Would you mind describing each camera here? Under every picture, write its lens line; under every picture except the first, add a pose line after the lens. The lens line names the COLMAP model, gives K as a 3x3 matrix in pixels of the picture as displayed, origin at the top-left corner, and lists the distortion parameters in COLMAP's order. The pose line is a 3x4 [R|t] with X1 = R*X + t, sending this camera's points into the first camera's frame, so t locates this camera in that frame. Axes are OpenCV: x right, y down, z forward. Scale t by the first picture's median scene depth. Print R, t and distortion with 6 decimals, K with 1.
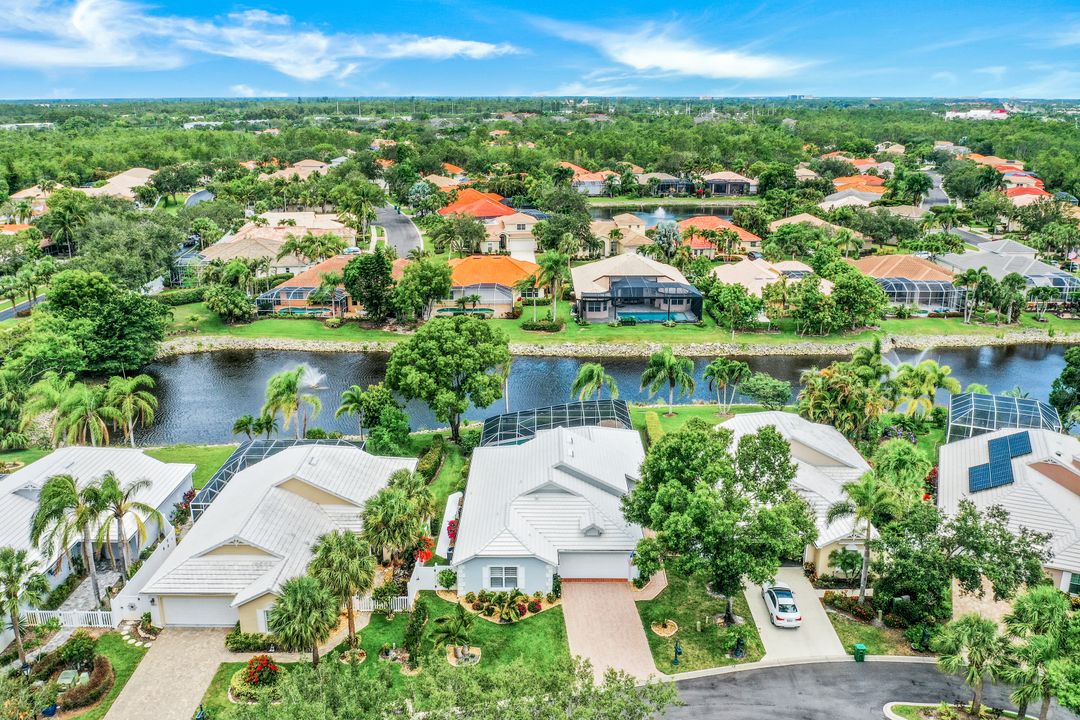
lens RADIAL K [[907.1, 0, 539.4], [0, 907.1, 312.4], [0, 0, 1]] dist [-0.017805, -0.002302]
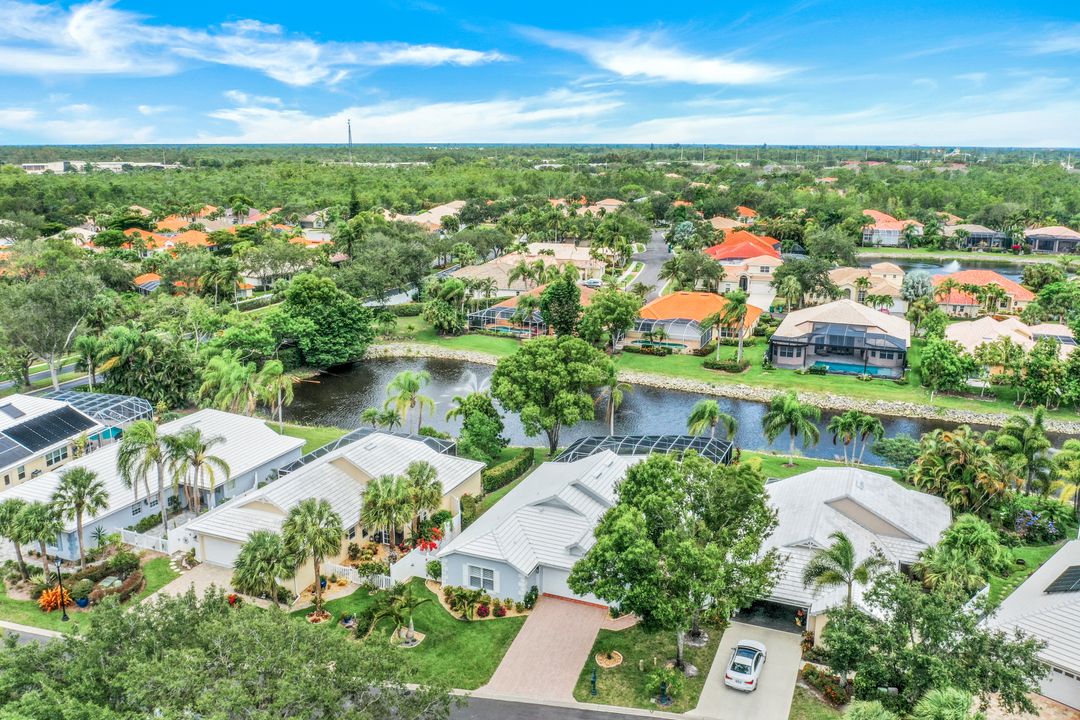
lens RADIAL K [[894.1, 0, 540.0], [0, 894.1, 360.0], [0, 0, 1]] dist [0.051069, -0.089369]
pose [[0.925983, 0.098590, -0.364466, 0.180149], [-0.098259, 0.994970, 0.019503, 0.010402], [0.364555, 0.017752, 0.931012, 0.038076]]
